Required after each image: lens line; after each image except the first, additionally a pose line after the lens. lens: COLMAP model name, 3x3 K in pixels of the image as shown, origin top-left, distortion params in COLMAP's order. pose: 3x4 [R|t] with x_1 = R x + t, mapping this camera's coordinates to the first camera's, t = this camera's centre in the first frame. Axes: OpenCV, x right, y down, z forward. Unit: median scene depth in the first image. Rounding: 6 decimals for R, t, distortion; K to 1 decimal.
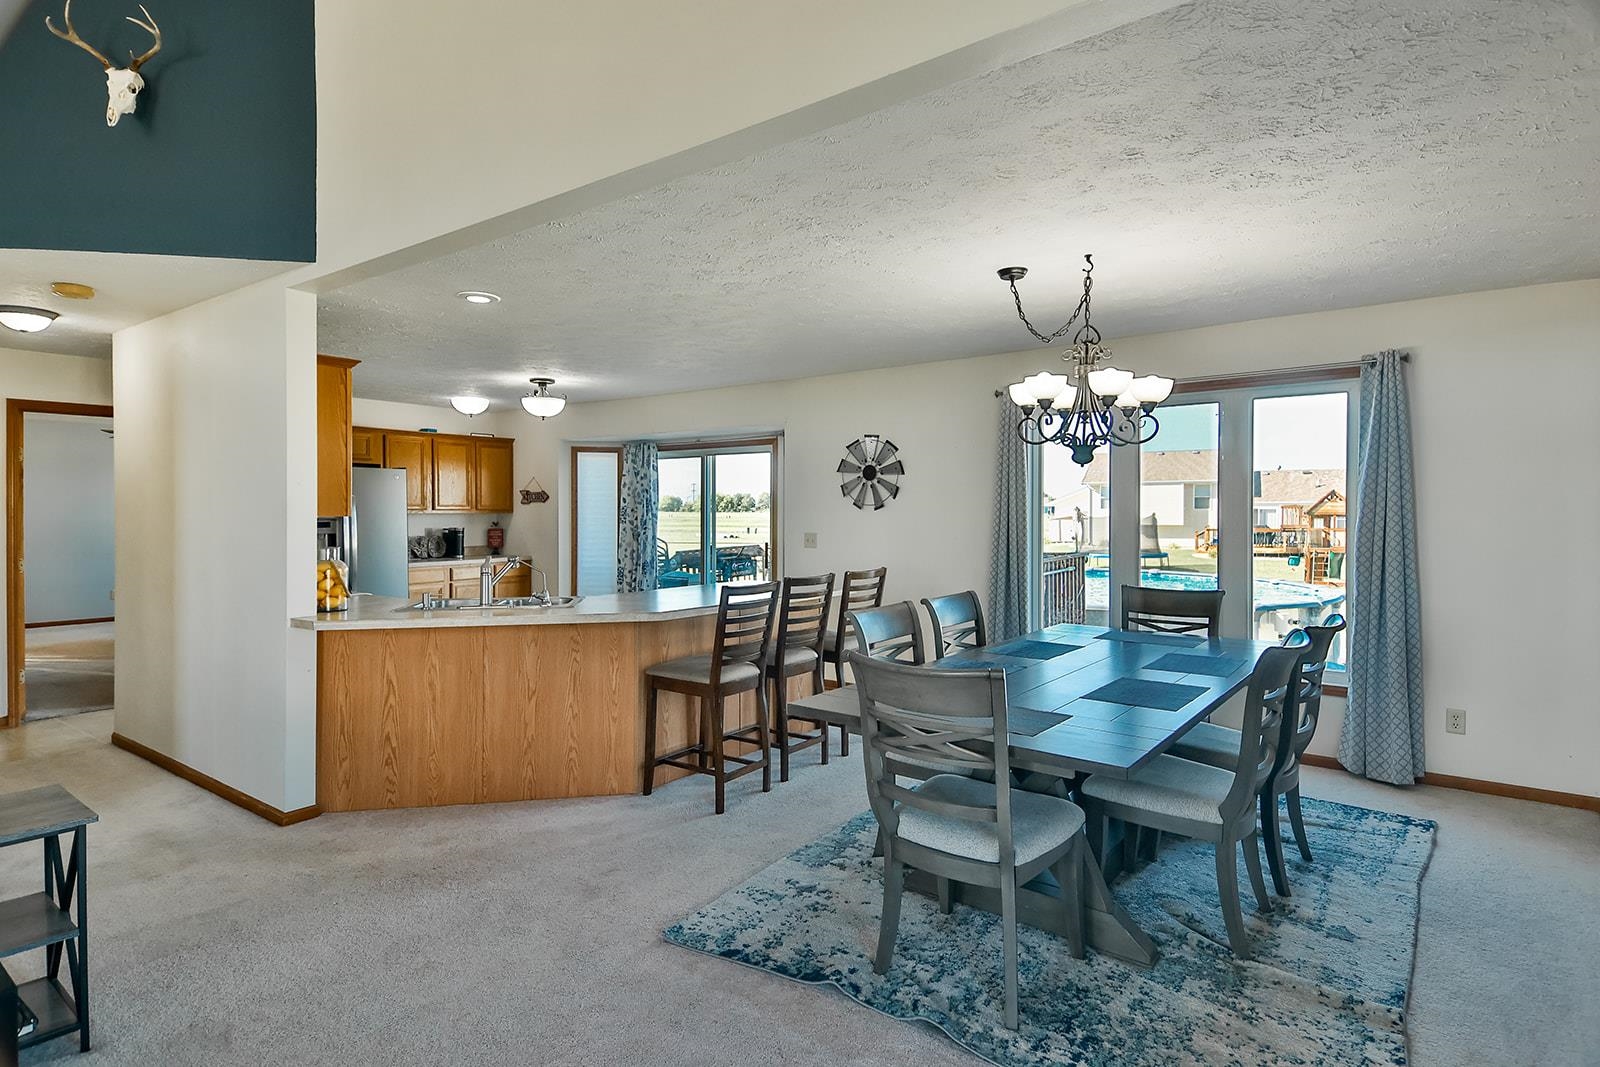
lens RADIAL K [[824.8, 0, 808.5], [0, 824.8, 522.8], [0, 0, 1]] dist [0.061284, -0.029059]
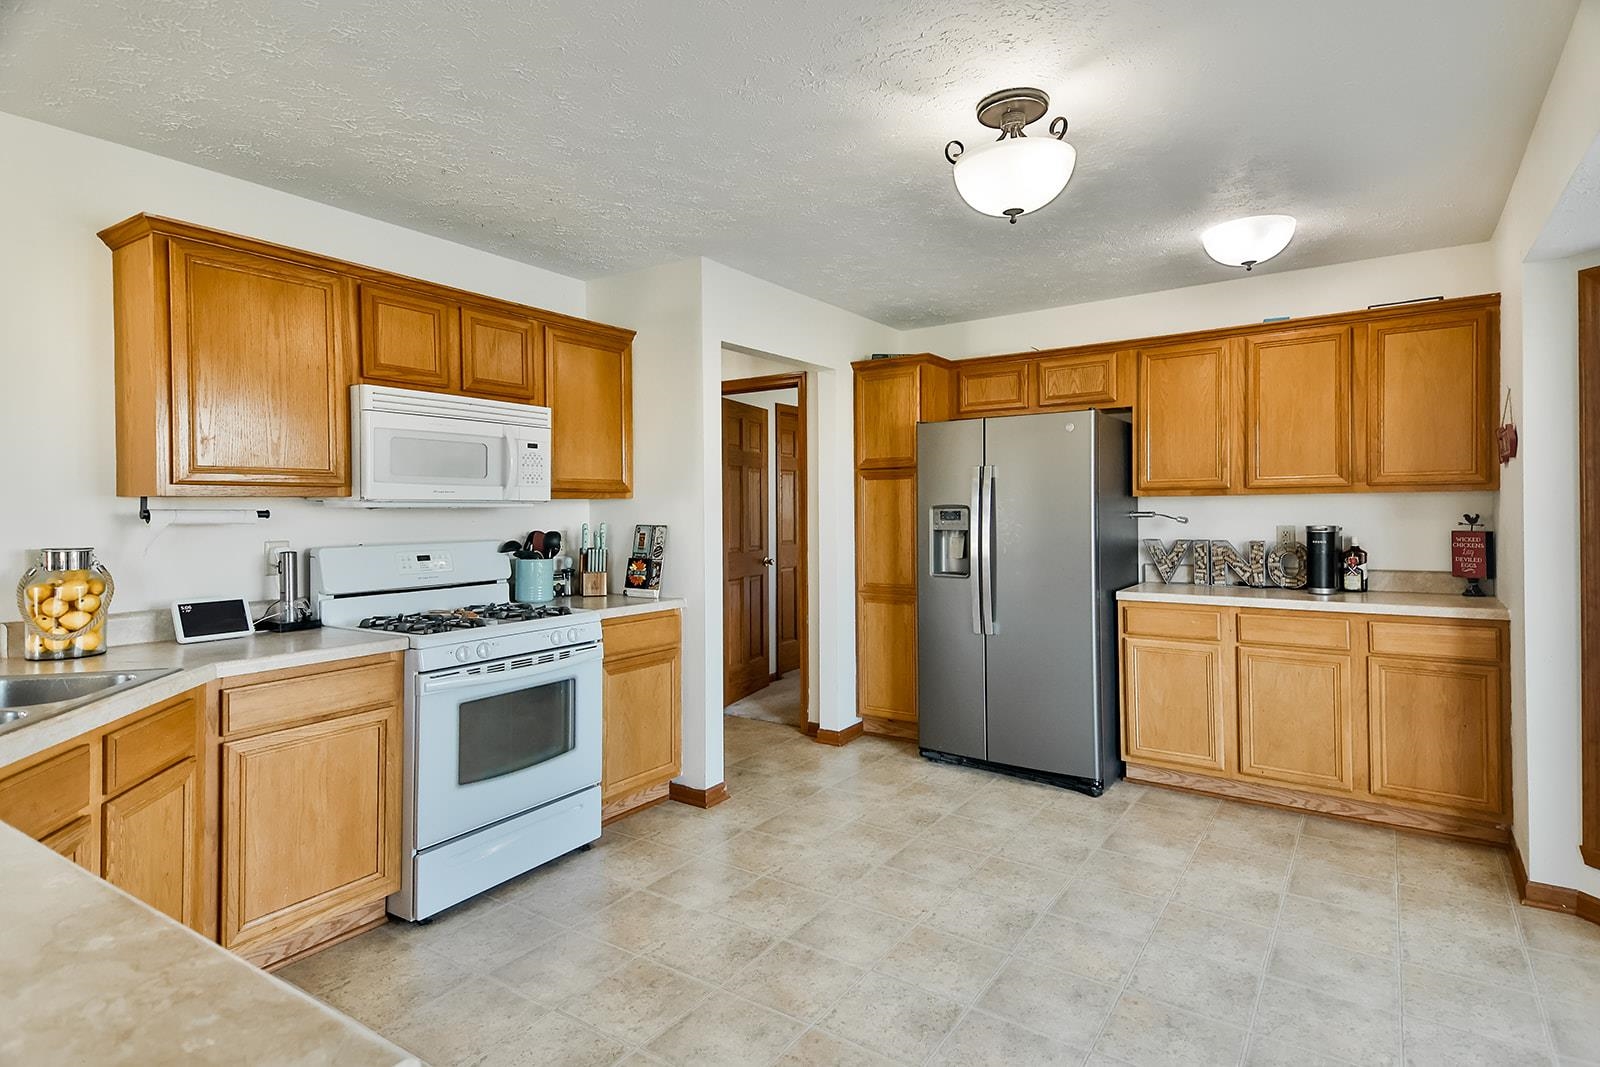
lens RADIAL K [[824.8, 0, 785.6], [0, 824.8, 511.1], [0, 0, 1]] dist [0.061284, -0.029059]
pose [[0.041015, 0.003343, -0.999153, 0.024592], [-0.007720, 0.999966, 0.003029, -0.002098], [0.999129, 0.007589, 0.041040, 0.940314]]
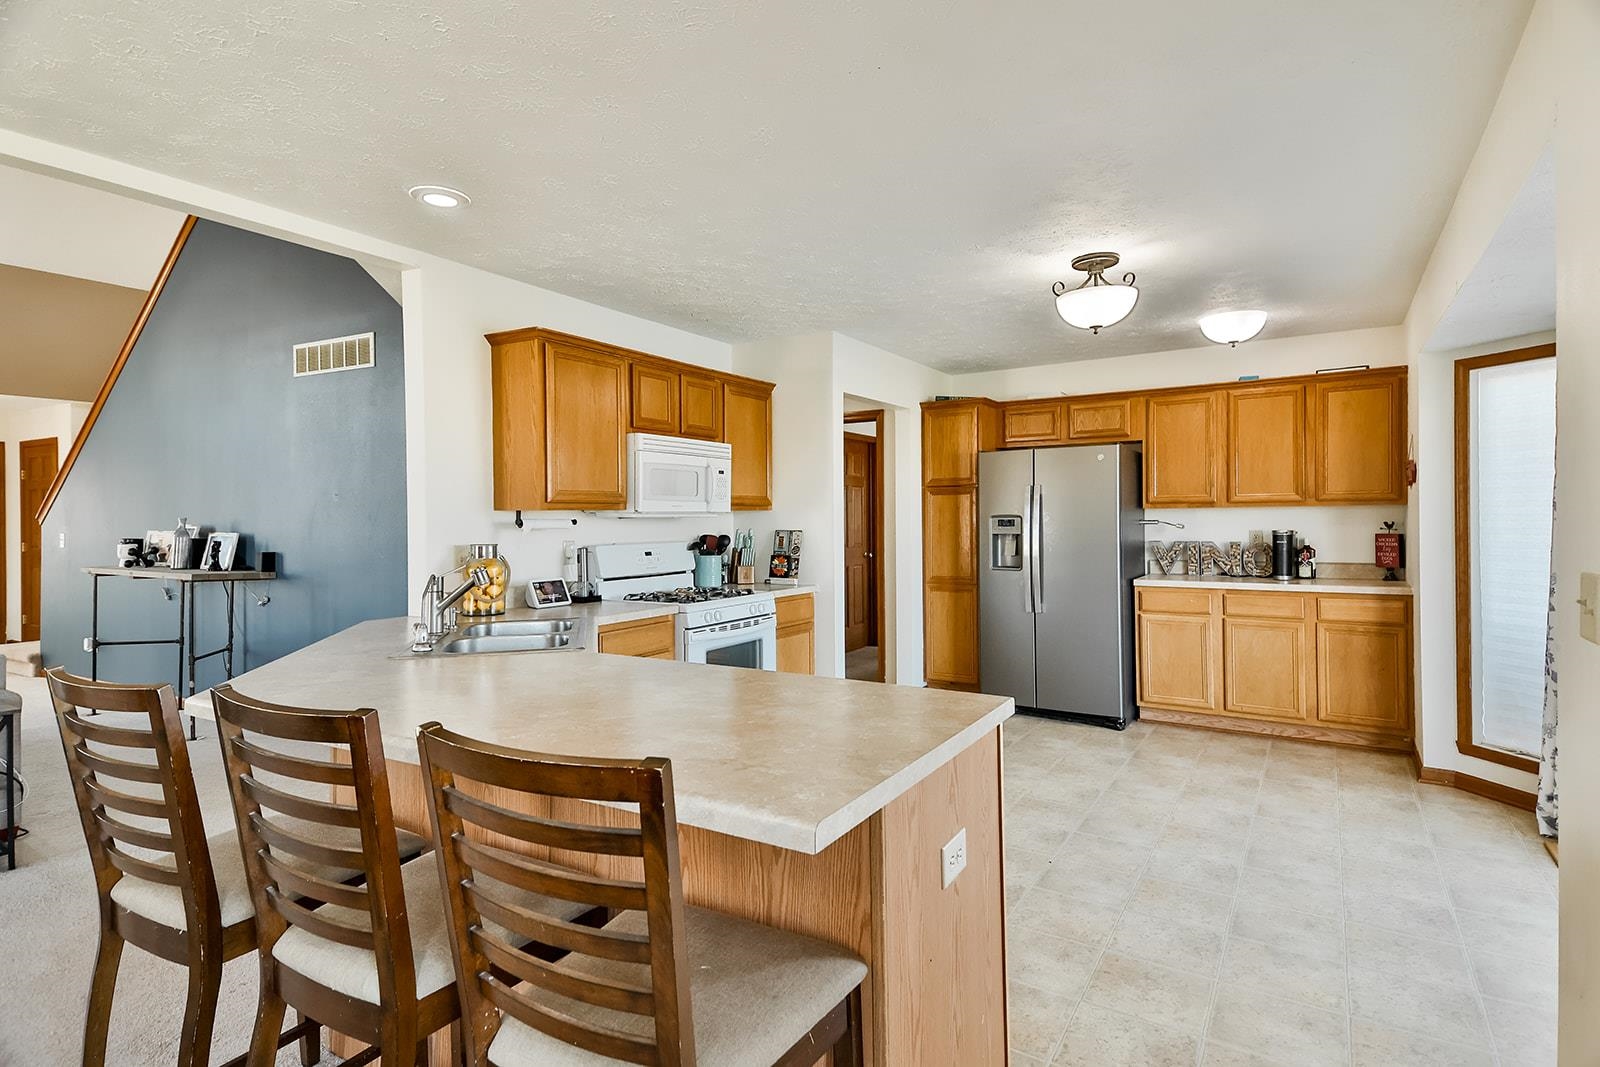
lens RADIAL K [[824.8, 0, 782.9], [0, 824.8, 515.1], [0, 0, 1]] dist [0.061284, -0.029059]
pose [[0.080843, -0.001717, -0.996725, 0.218861], [-0.007152, 0.999972, -0.002303, -0.002017], [0.996701, 0.007315, 0.080829, 0.793219]]
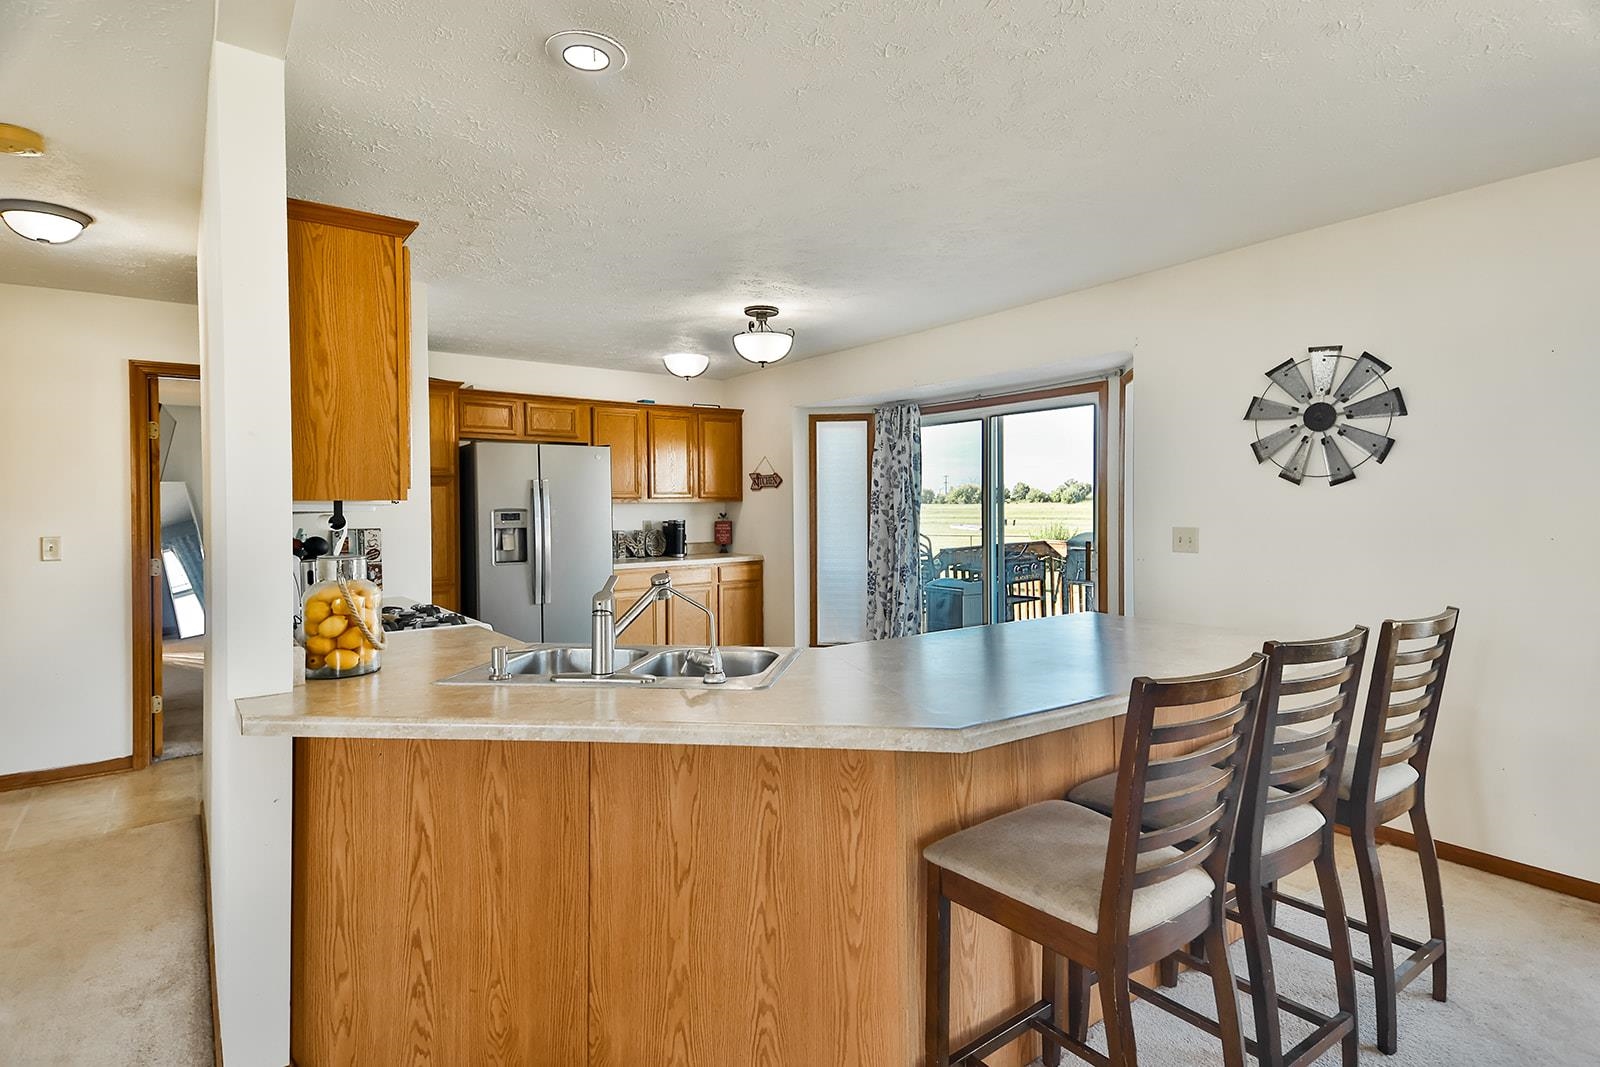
lens RADIAL K [[824.8, 0, 798.5], [0, 824.8, 514.9], [0, 0, 1]] dist [0.061284, -0.029059]
pose [[0.950795, -0.004677, -0.309786, -0.078537], [0.004656, 0.999989, -0.000810, 0.002431], [0.309786, -0.000672, 0.950806, 0.361805]]
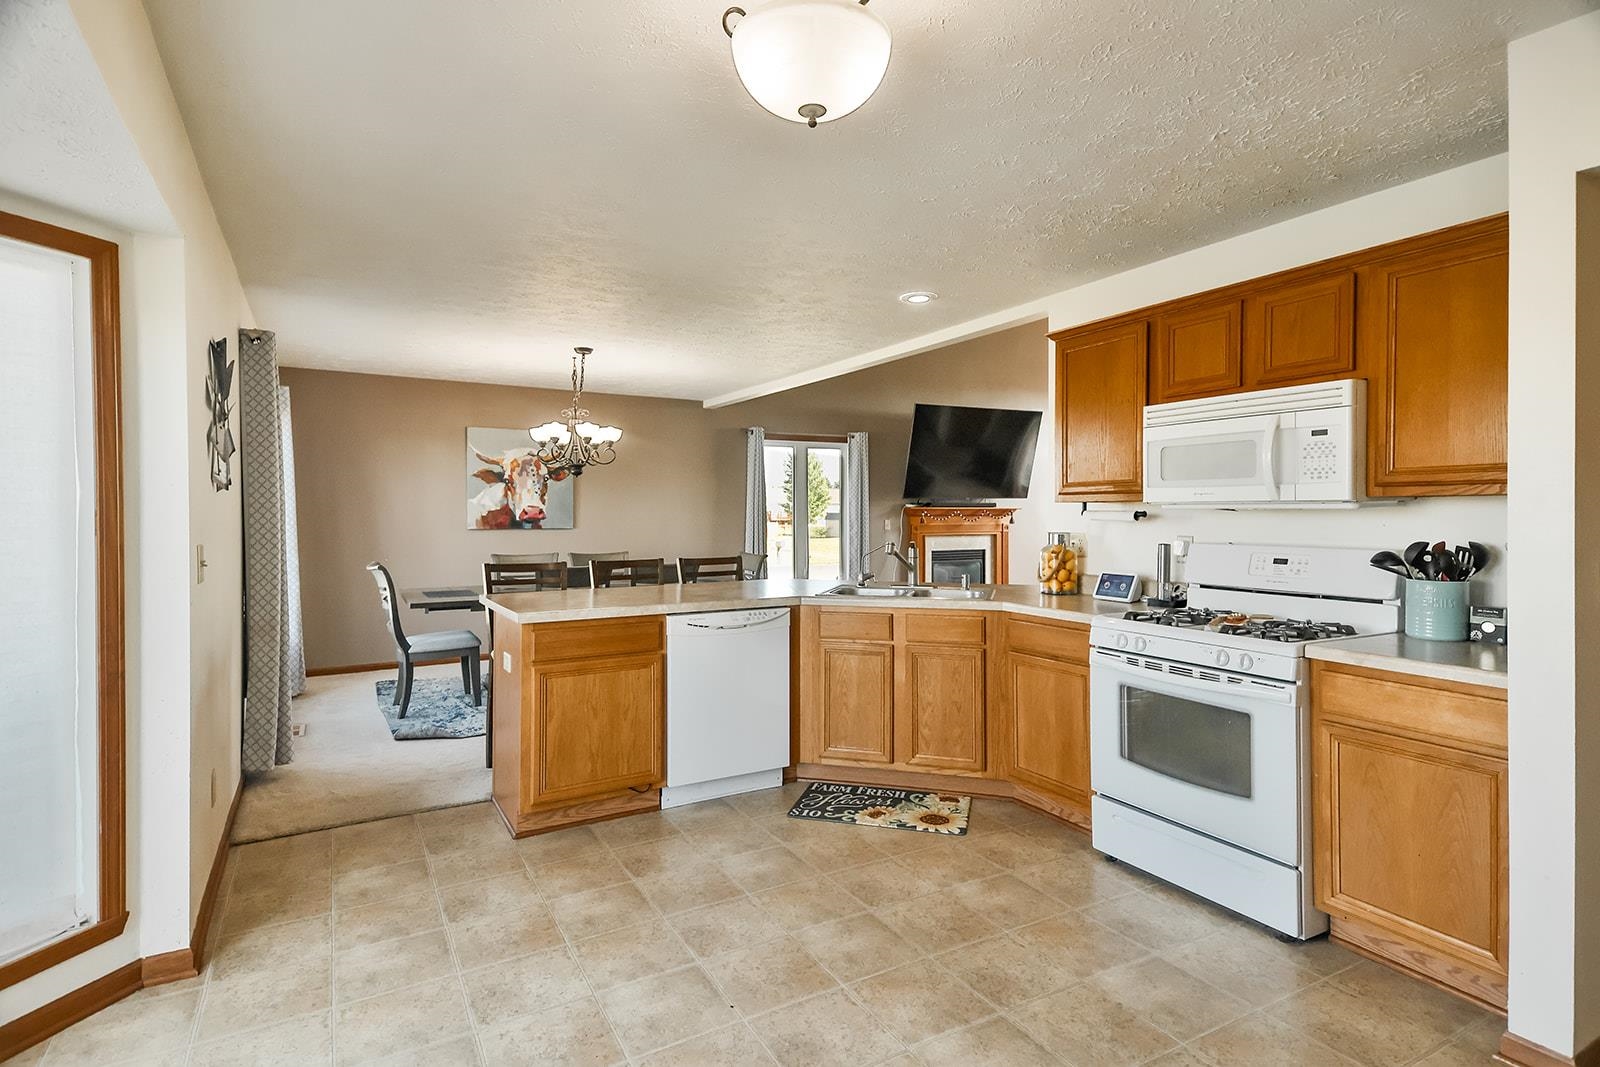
lens RADIAL K [[824.8, 0, 832.3], [0, 824.8, 531.6], [0, 0, 1]] dist [0.061284, -0.029059]
pose [[-0.921972, -0.003859, 0.387238, -0.457408], [0.011095, 0.999277, 0.036373, -0.008516], [-0.387099, 0.037832, -0.921262, 1.306661]]
